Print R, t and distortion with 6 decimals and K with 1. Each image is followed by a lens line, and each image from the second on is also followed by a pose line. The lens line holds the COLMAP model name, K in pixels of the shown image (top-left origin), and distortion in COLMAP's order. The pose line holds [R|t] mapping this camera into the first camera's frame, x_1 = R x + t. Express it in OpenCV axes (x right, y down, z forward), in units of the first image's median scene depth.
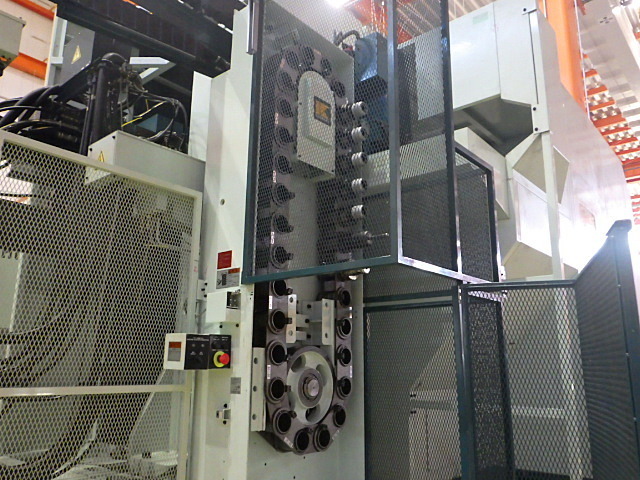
lens RADIAL K [[528.8, 0, 320.0], [0, 528.8, 240.0], [0, 0, 1]] dist [-0.011327, 0.004081]
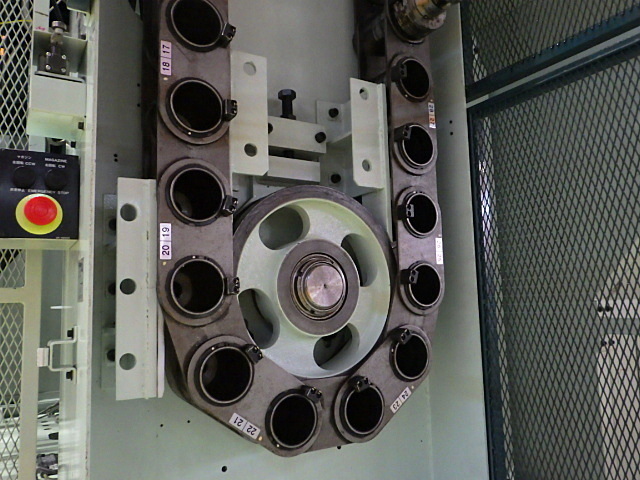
lens RADIAL K [[528.8, 0, 320.0], [0, 528.8, 240.0], [0, 0, 1]] dist [-0.011327, 0.004081]
pose [[0.951573, -0.071138, -0.299080, 0.098115], [0.106546, 0.988877, 0.103784, 0.194474], [0.288370, -0.130624, 0.948567, 0.599692]]
